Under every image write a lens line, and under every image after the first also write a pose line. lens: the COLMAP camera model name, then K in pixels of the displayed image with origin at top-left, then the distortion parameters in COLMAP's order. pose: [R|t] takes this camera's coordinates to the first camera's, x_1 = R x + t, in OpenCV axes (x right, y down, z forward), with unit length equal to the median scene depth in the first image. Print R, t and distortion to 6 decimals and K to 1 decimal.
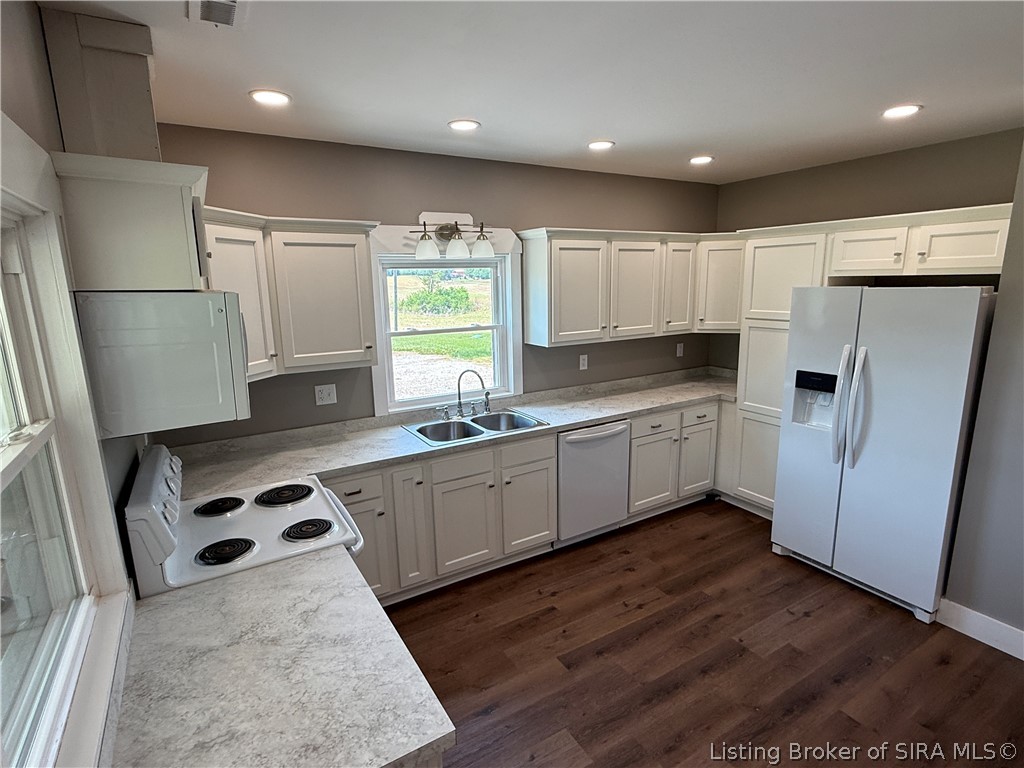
lens RADIAL K [[521.7, 0, 511.7], [0, 521.7, 388.1], [0, 0, 1]] dist [0.002349, -0.000179]
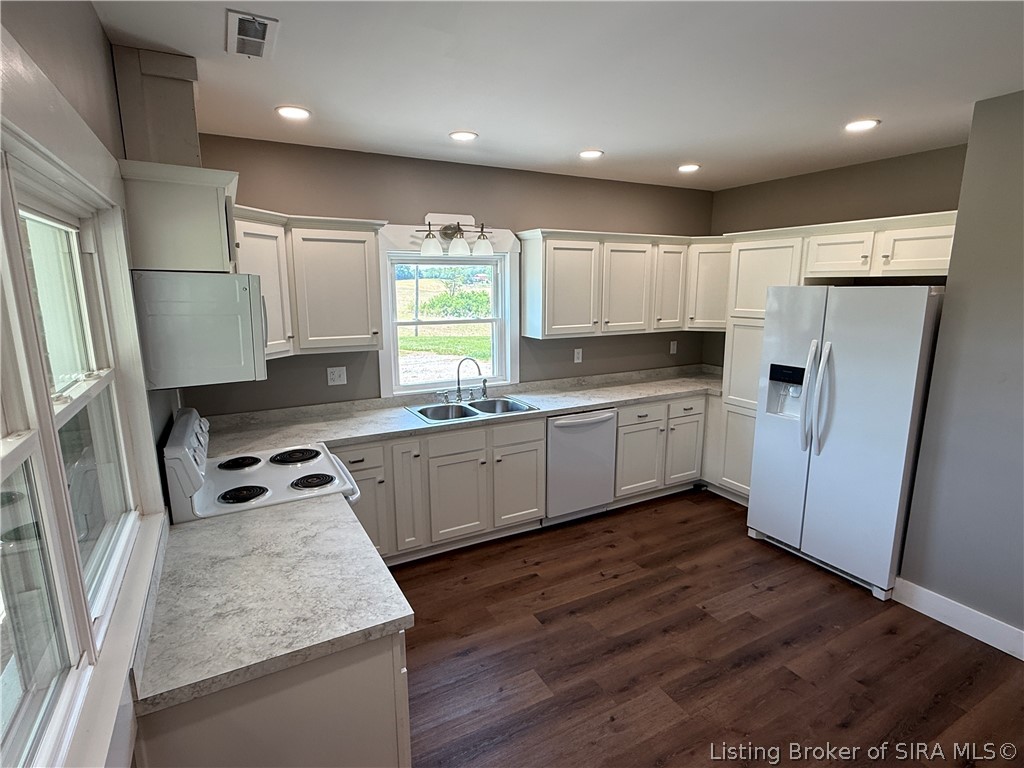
lens RADIAL K [[522.0, 0, 509.1], [0, 522.0, 385.7], [0, 0, 1]] dist [0.002481, -0.000013]
pose [[0.998812, 0.024520, -0.042117, 0.061843], [-0.025078, 0.999604, -0.012764, 0.041442], [0.041787, 0.013805, 0.999031, -0.101979]]
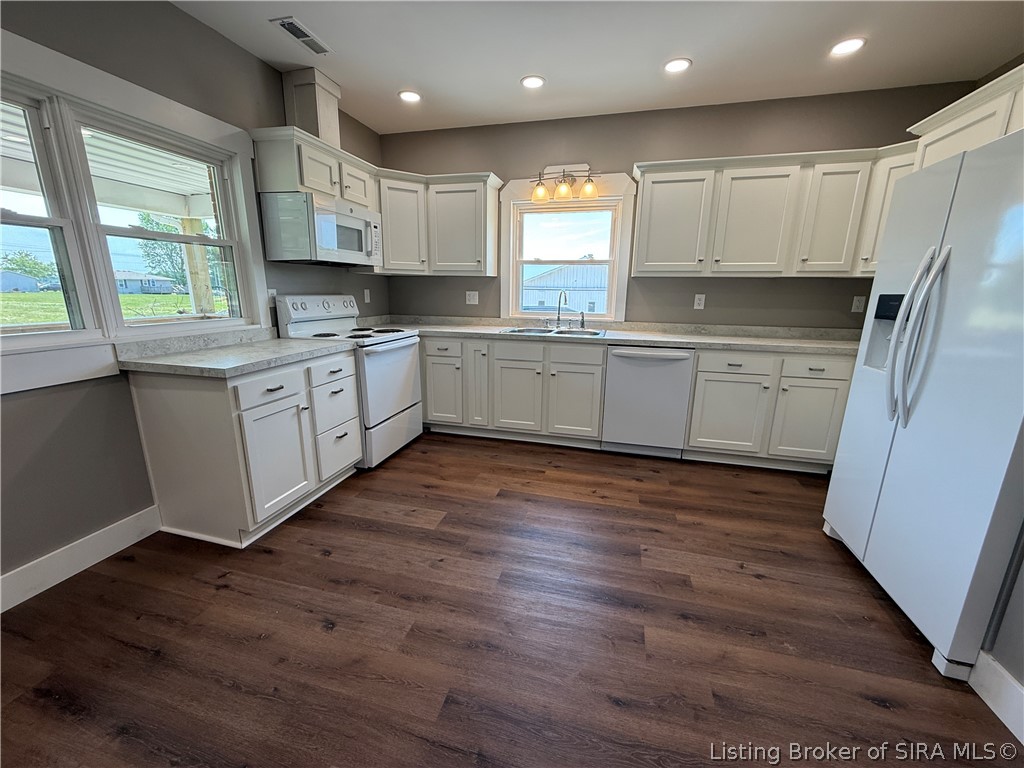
lens RADIAL K [[406.8, 0, 509.8], [0, 406.8, 385.7], [0, 0, 1]] dist [-0.000164, 0.000357]
pose [[0.694968, 0.194717, -0.692174, 0.667546], [-0.173238, 0.979621, 0.101642, 0.137782], [0.697860, 0.049272, 0.714537, 0.244553]]
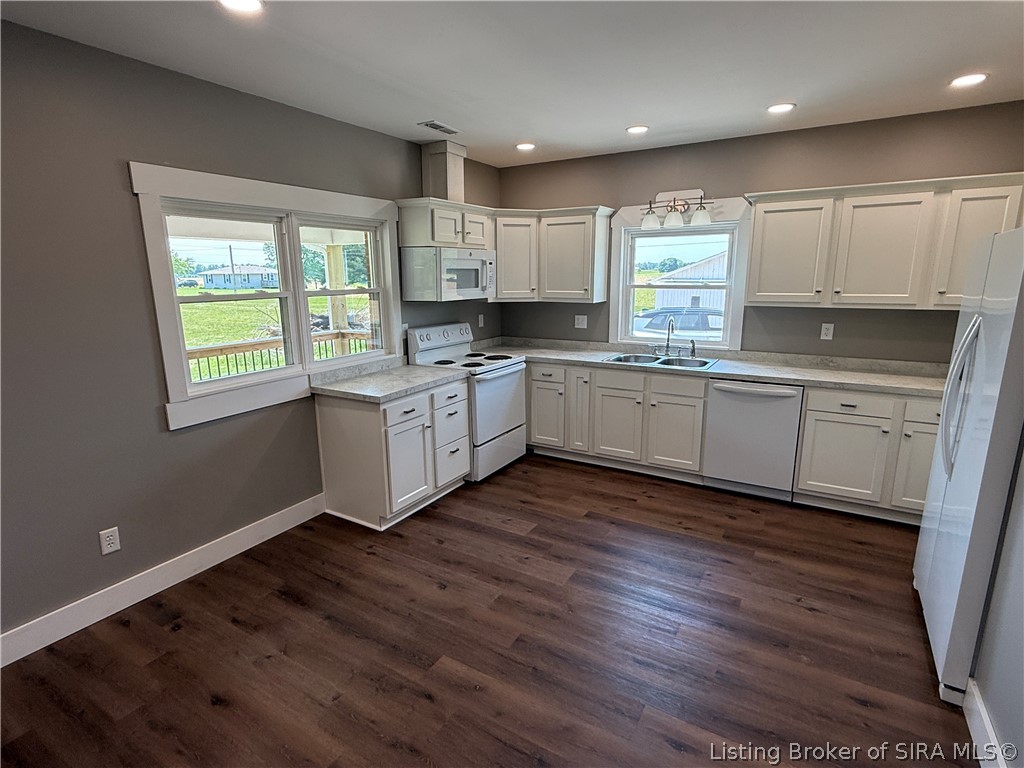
lens RADIAL K [[521.7, 0, 511.7], [0, 521.7, 388.1], [0, 0, 1]] dist [0.002349, -0.000179]
pose [[0.471368, 0.204883, -0.857809, 0.995991], [-0.181534, 0.974354, 0.132966, 0.039127], [0.863052, 0.093045, 0.496472, 0.079504]]
